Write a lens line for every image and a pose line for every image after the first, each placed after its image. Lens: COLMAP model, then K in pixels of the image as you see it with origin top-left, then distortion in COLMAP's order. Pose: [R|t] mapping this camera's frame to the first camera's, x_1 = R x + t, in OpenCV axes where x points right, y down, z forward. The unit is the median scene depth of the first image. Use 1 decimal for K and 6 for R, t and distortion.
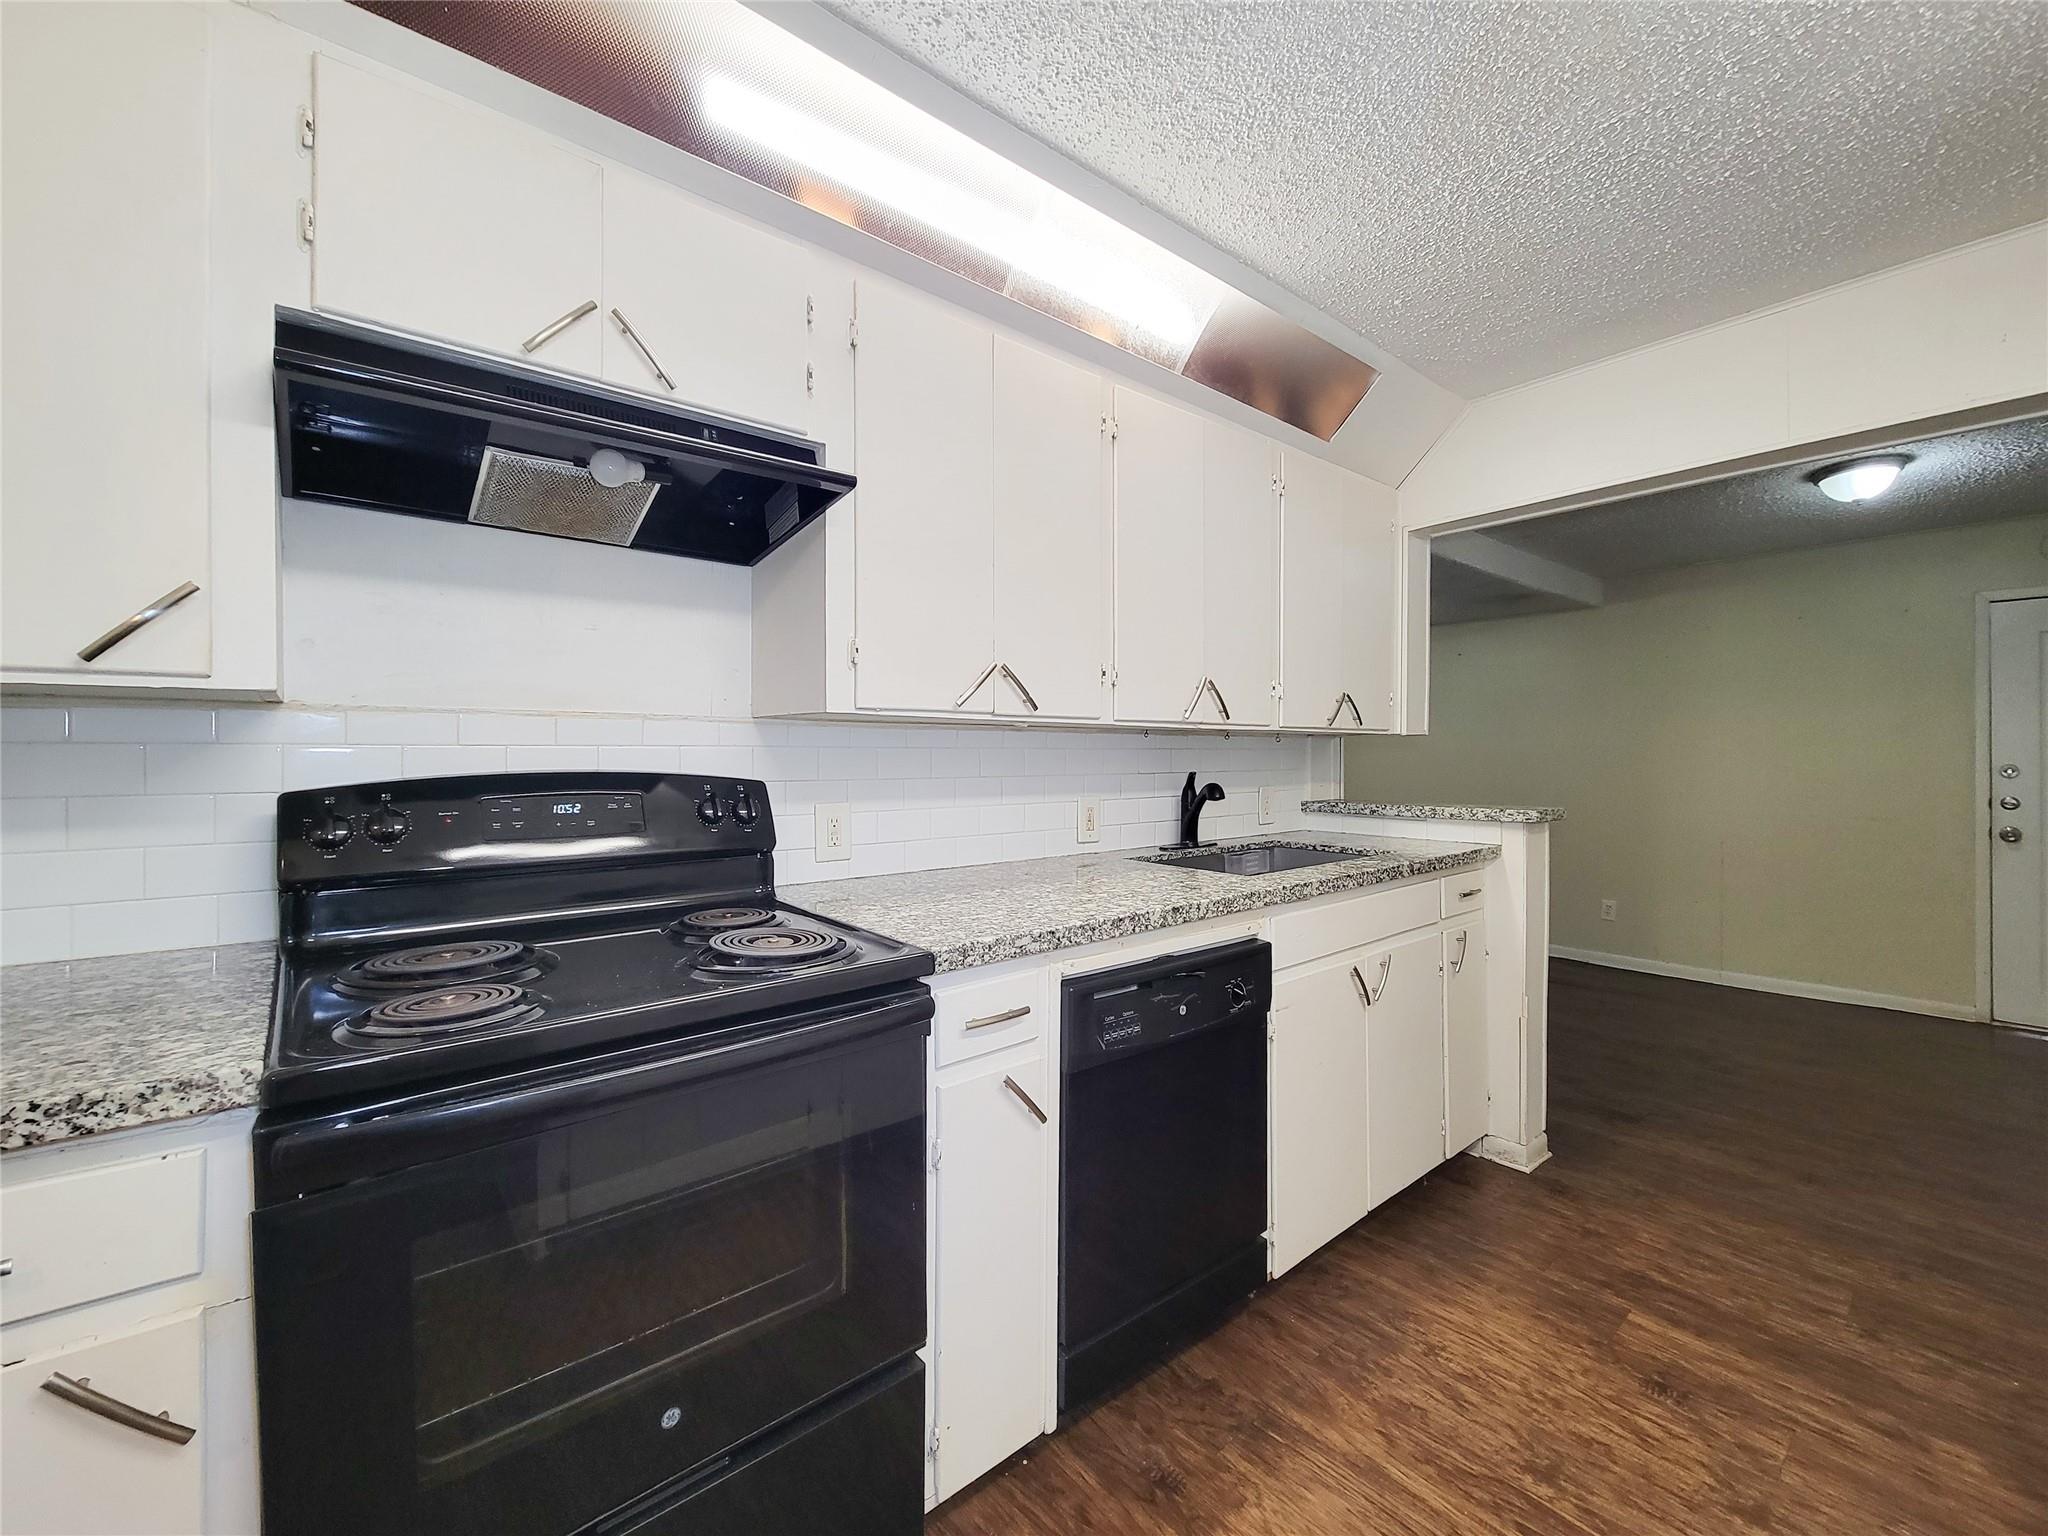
lens RADIAL K [[825.7, 0, 1019.2], [0, 825.7, 767.4], [0, 0, 1]] dist [-0.001511, -0.000506]
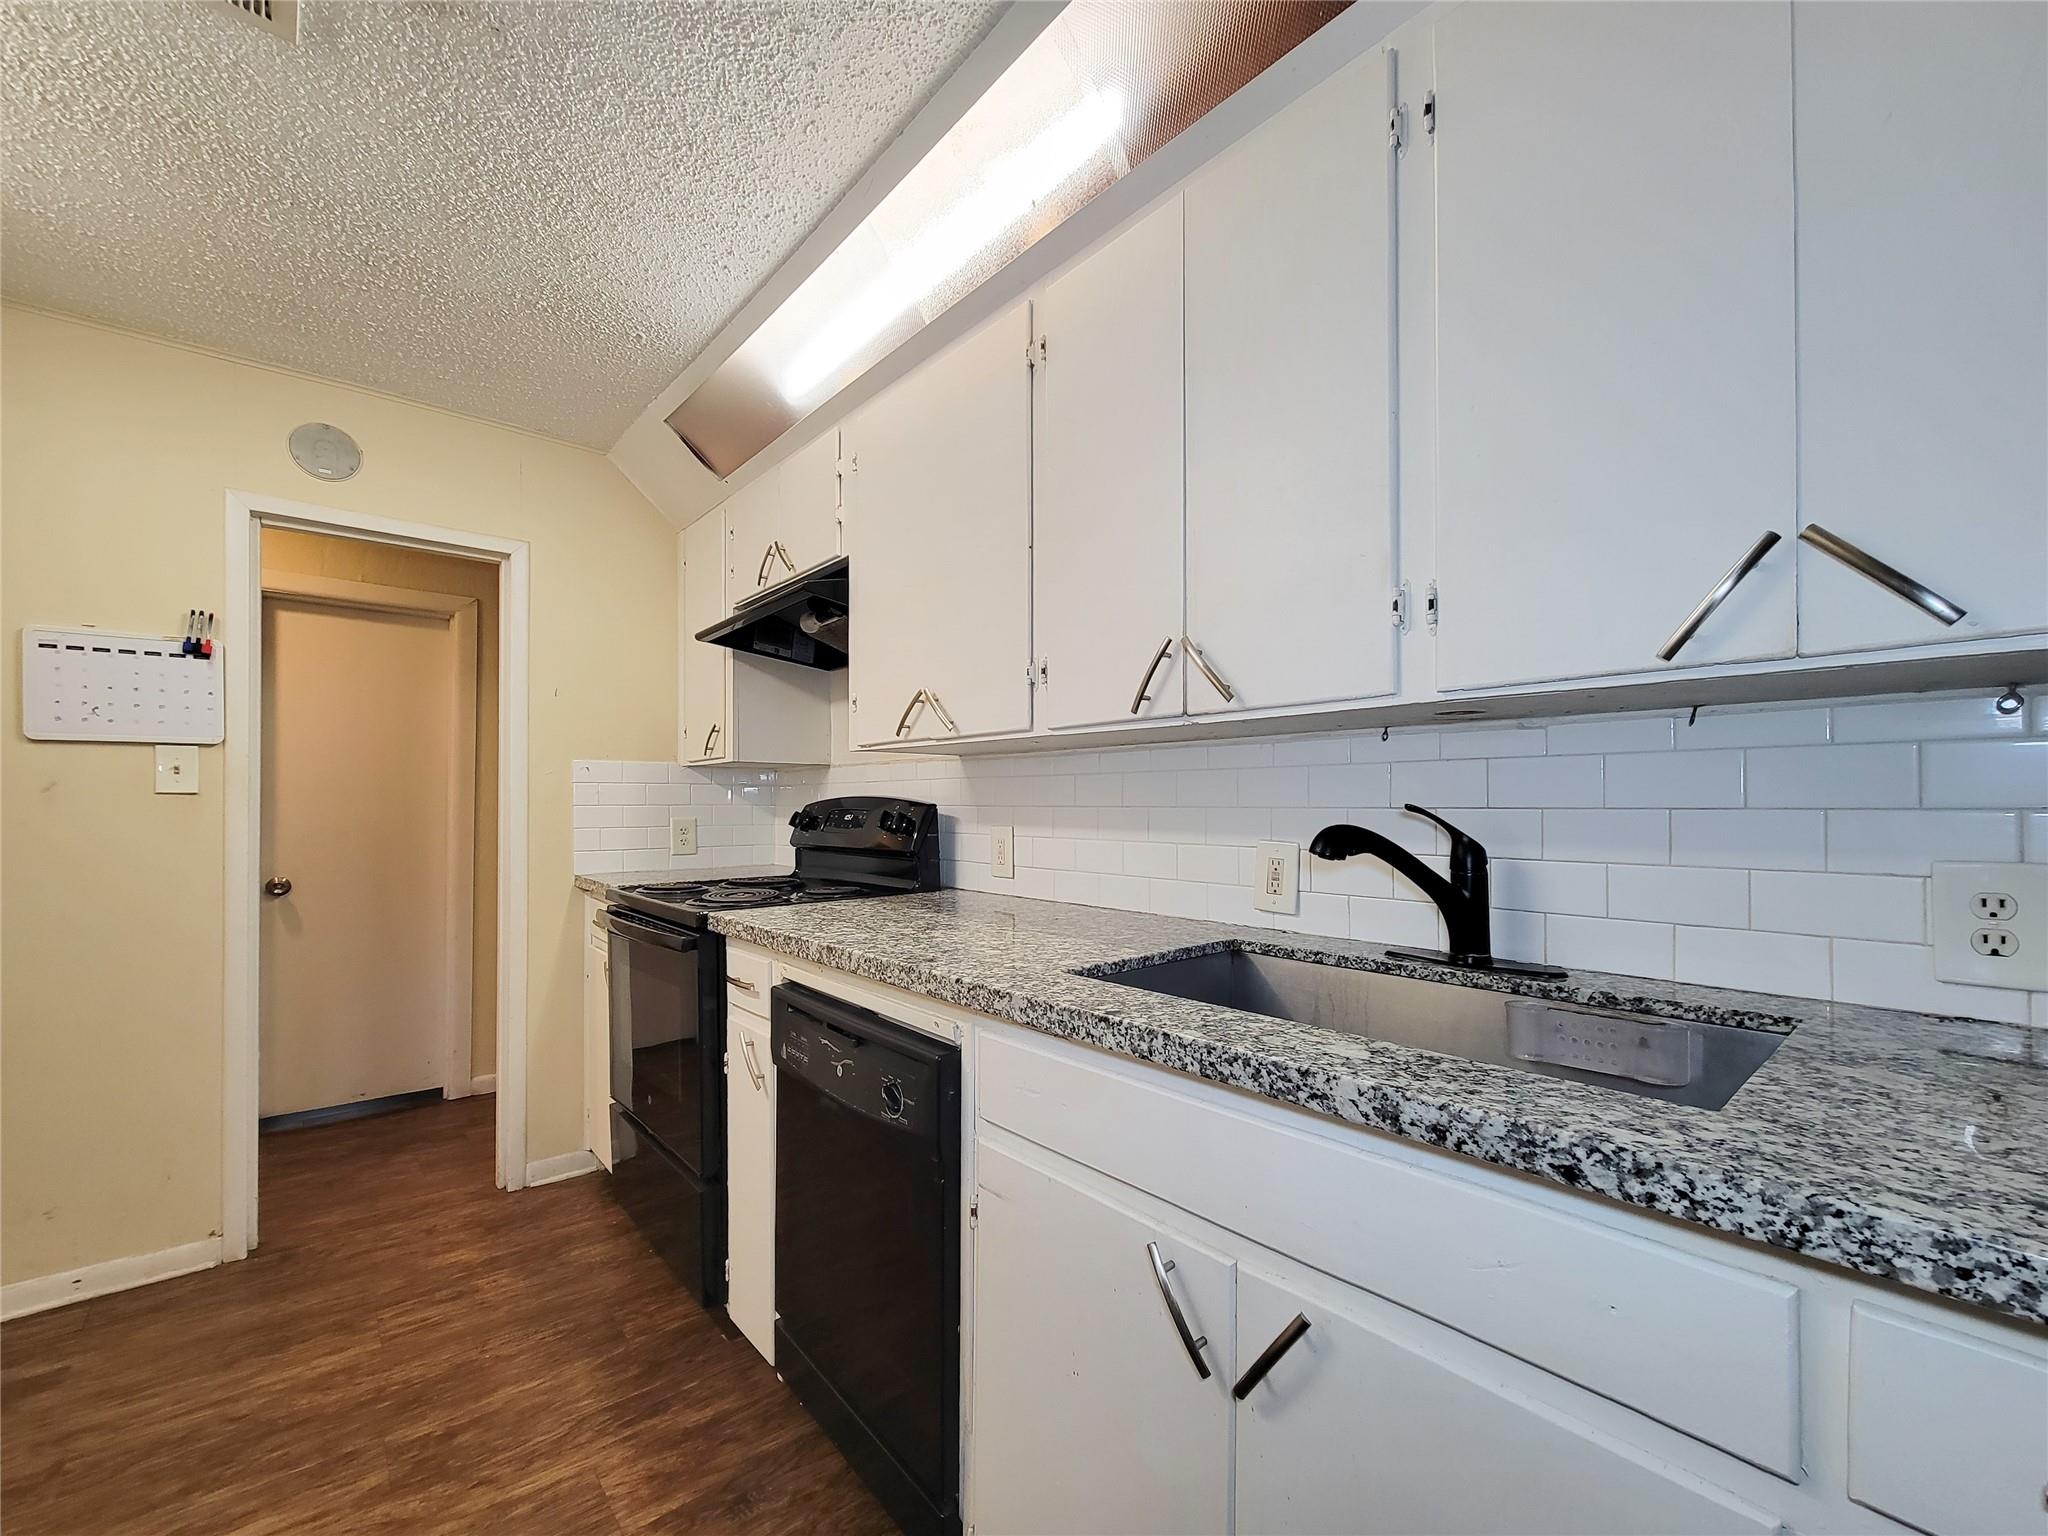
lens RADIAL K [[828.8, 0, 1024.2], [0, 828.8, 808.3], [0, 0, 1]] dist [0.000285, -0.000042]
pose [[0.030468, 0.004895, -0.999524, 0.945337], [-0.014331, 0.999887, 0.004460, 0.013570], [0.999433, 0.014188, 0.030535, 1.034092]]
